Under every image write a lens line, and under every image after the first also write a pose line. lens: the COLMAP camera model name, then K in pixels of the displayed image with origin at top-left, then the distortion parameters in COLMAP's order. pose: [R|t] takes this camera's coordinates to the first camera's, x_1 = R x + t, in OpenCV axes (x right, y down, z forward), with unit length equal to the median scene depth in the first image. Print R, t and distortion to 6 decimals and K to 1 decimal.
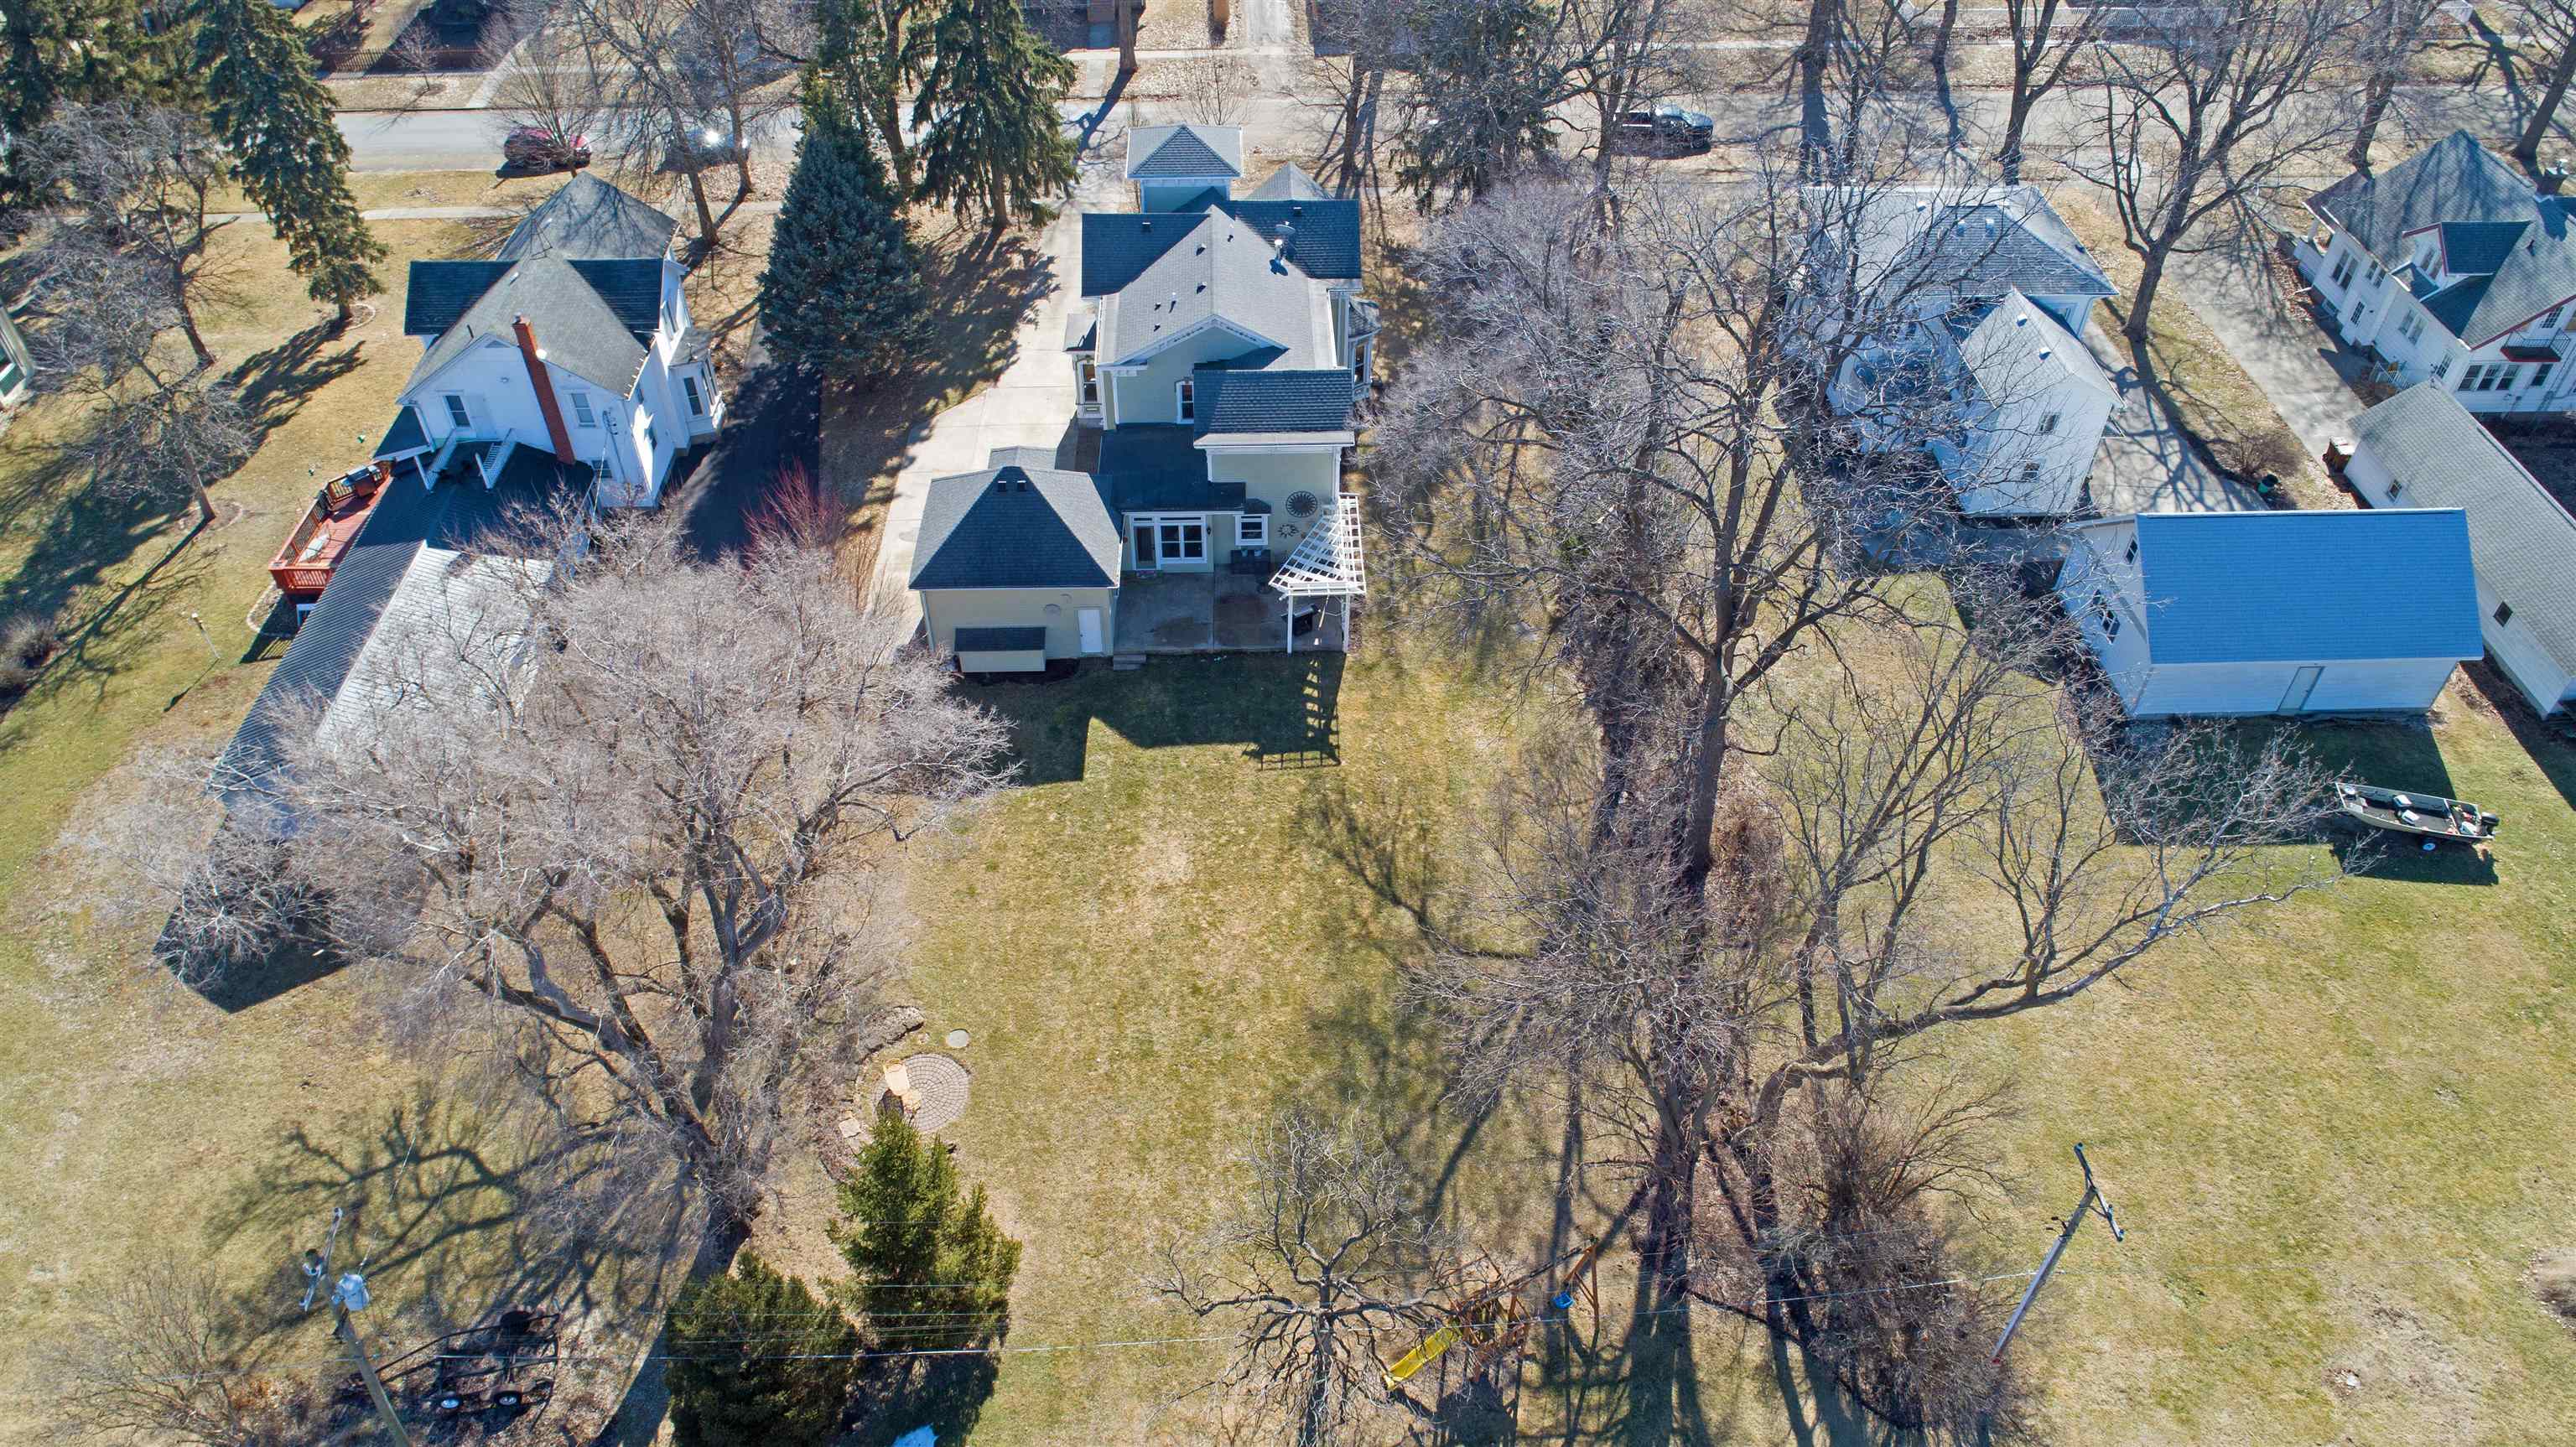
lens RADIAL K [[1725.1, 0, 1288.0], [0, 1725.1, 723.5], [0, 0, 1]] dist [-0.005465, 0.000486]
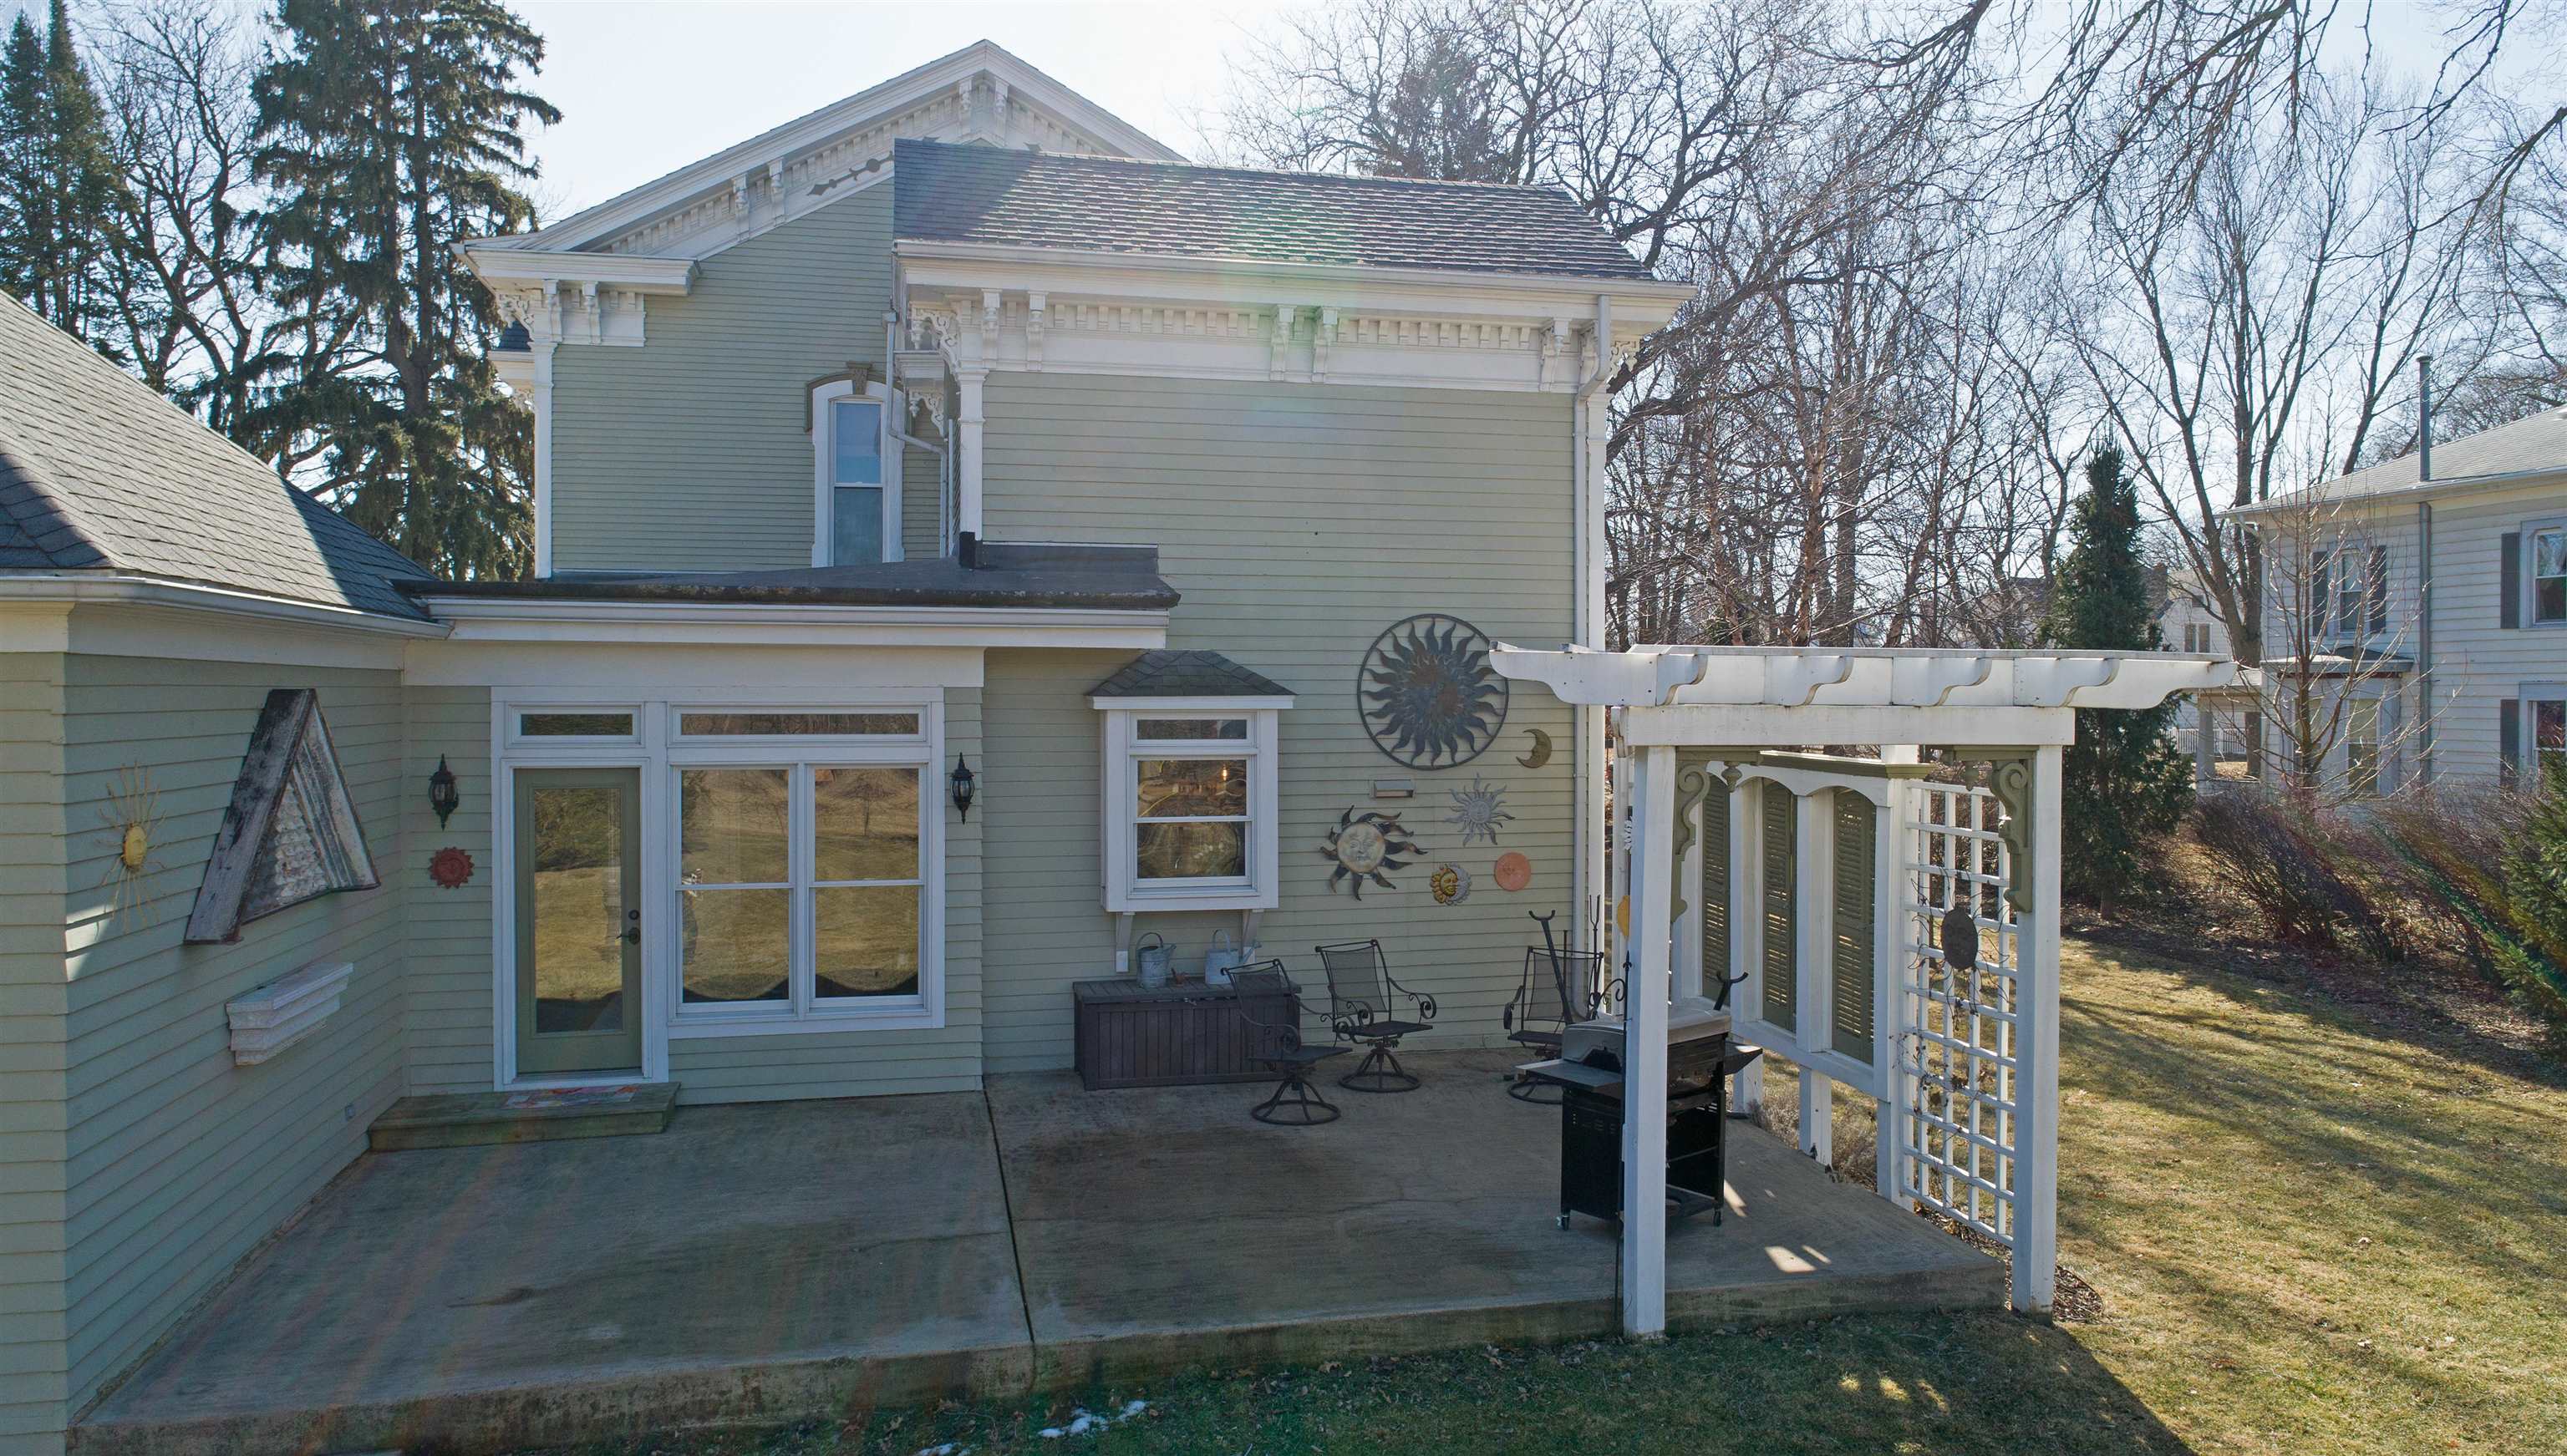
lens RADIAL K [[1726.8, 0, 1277.4], [0, 1726.8, 718.3], [0, 0, 1]] dist [-0.004869, -0.001208]
pose [[0.983317, -0.015611, 0.181230, -0.048917], [0.131206, 0.750935, -0.647211, 0.002665], [-0.125989, 0.660192, 0.740455, 0.916615]]
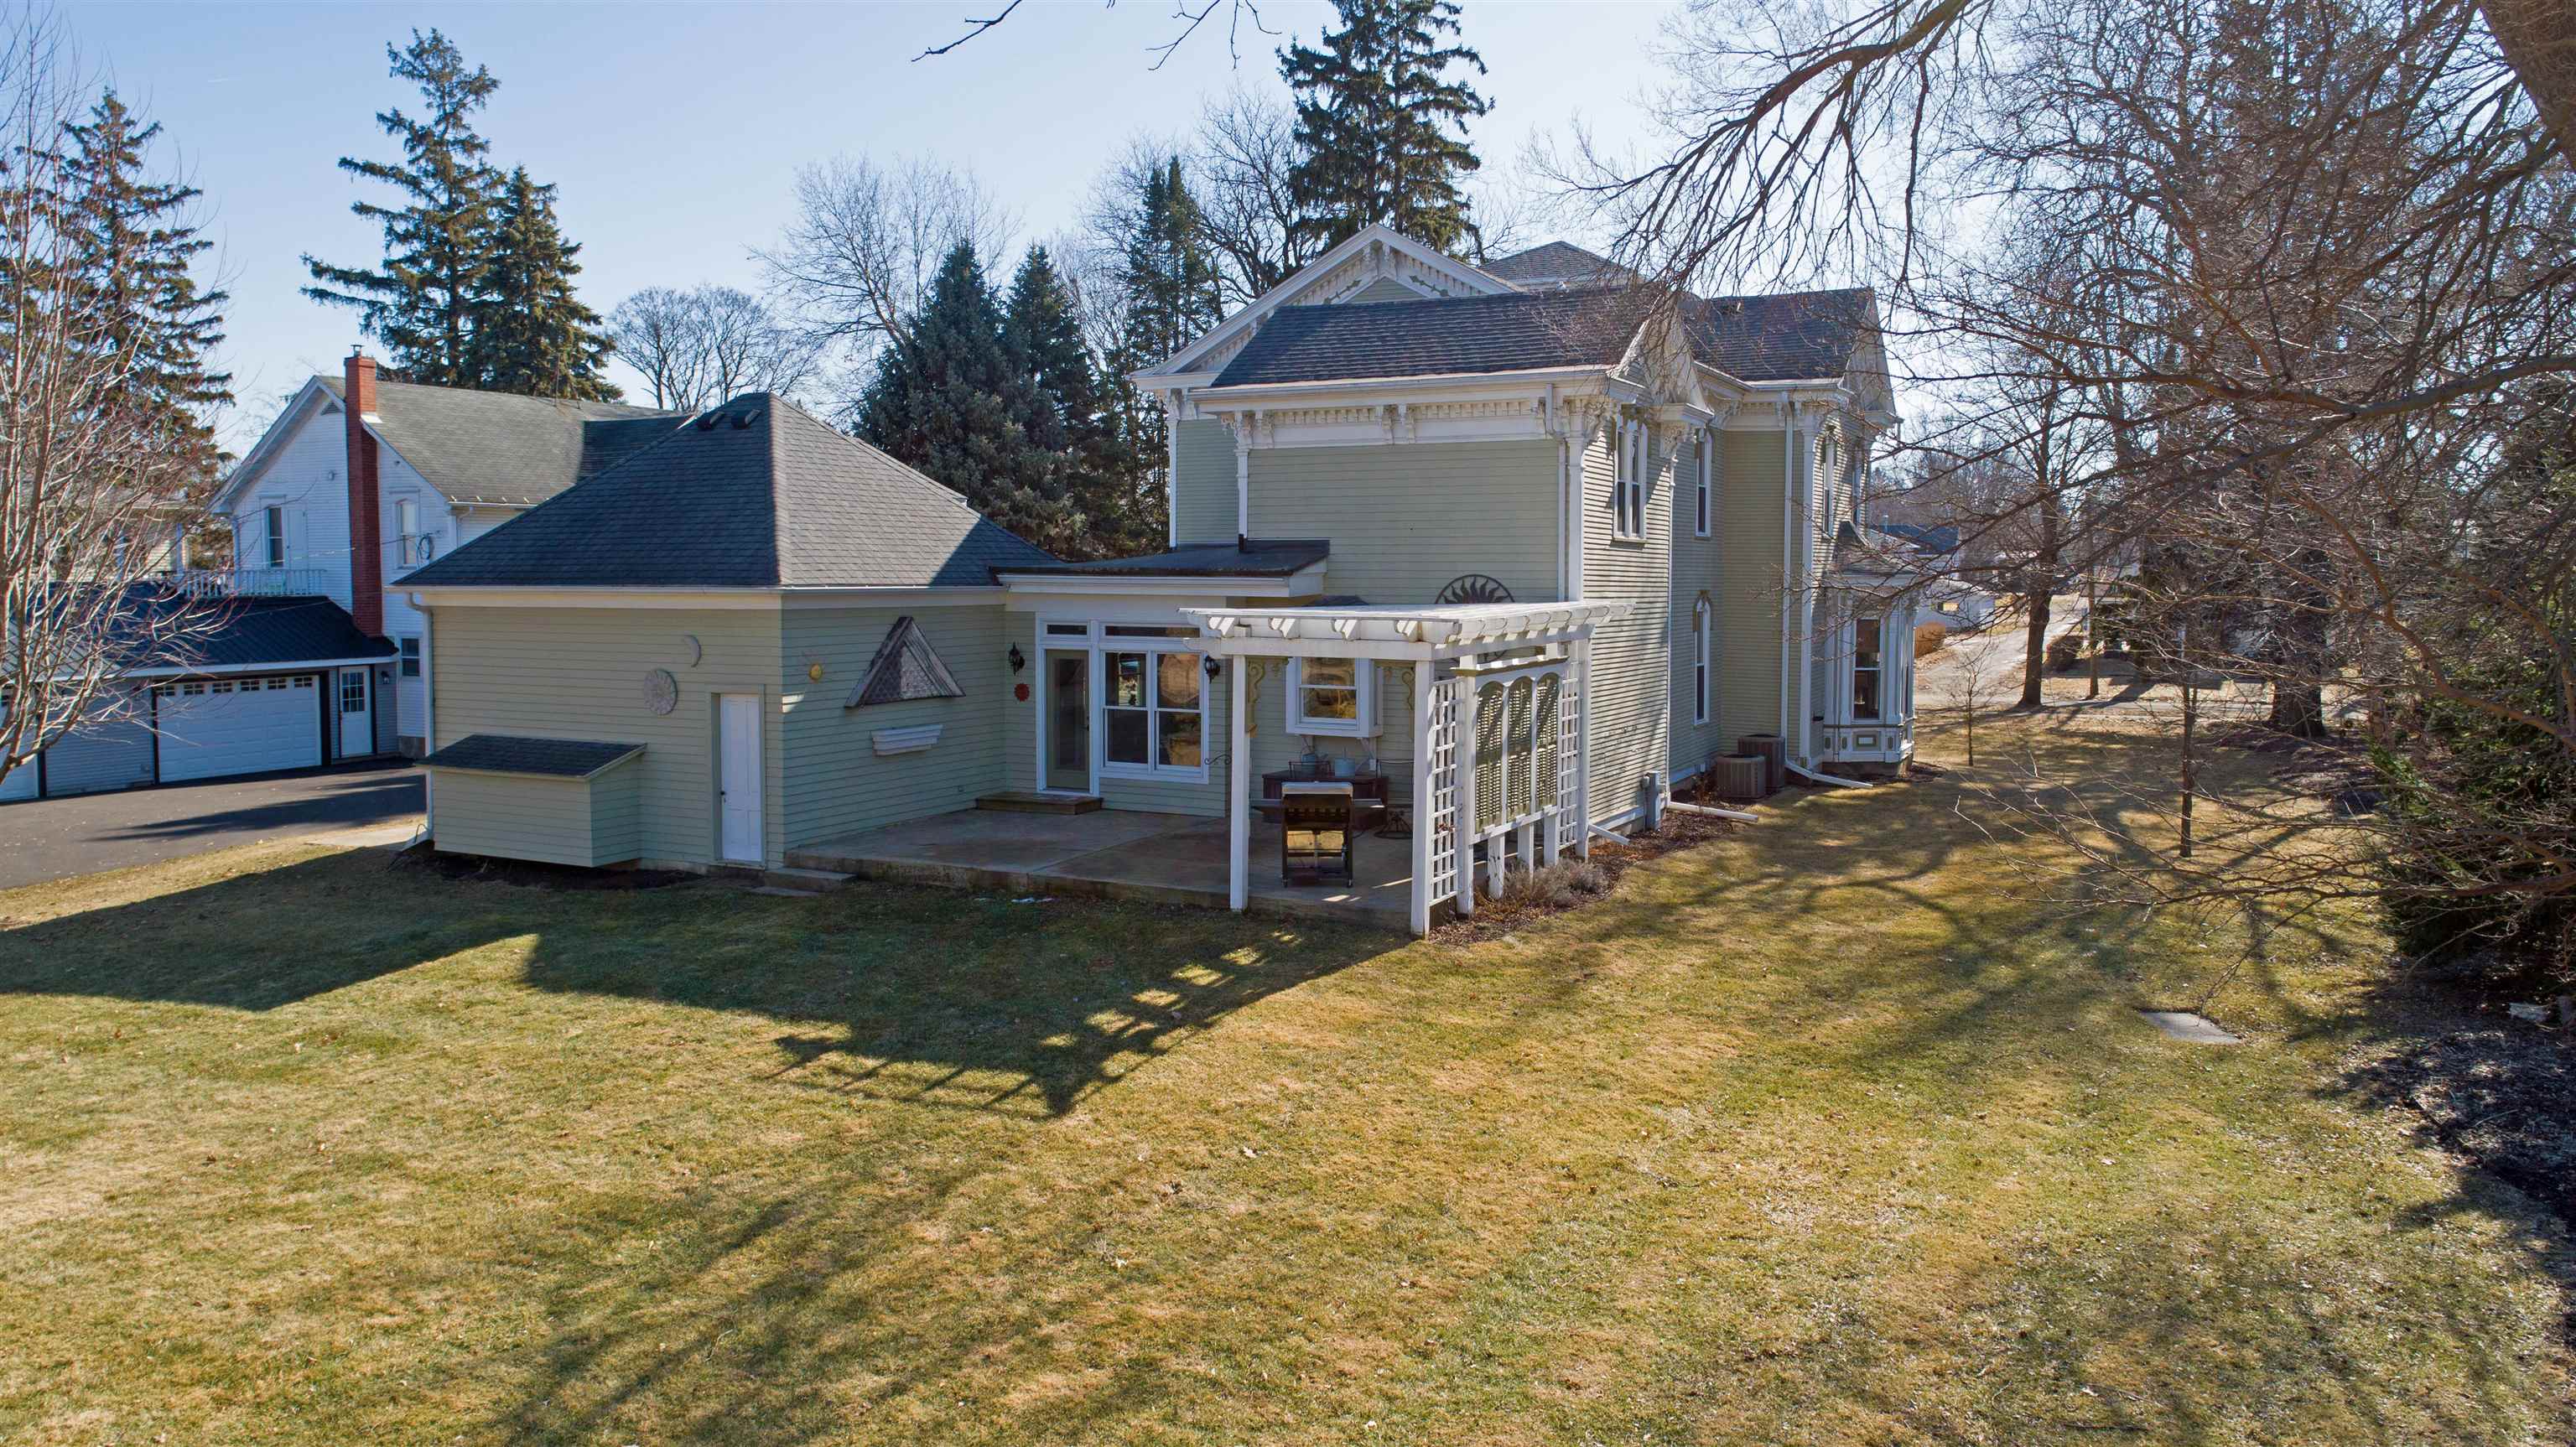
lens RADIAL K [[1755.5, 0, 1294.5], [0, 1755.5, 679.0], [0, 0, 1]] dist [-0.001200, -0.000065]
pose [[0.870927, 0.018458, -0.491066, 0.158741], [-0.322798, 0.774953, -0.543368, 0.088254], [0.370524, 0.631749, 0.680886, 0.811114]]
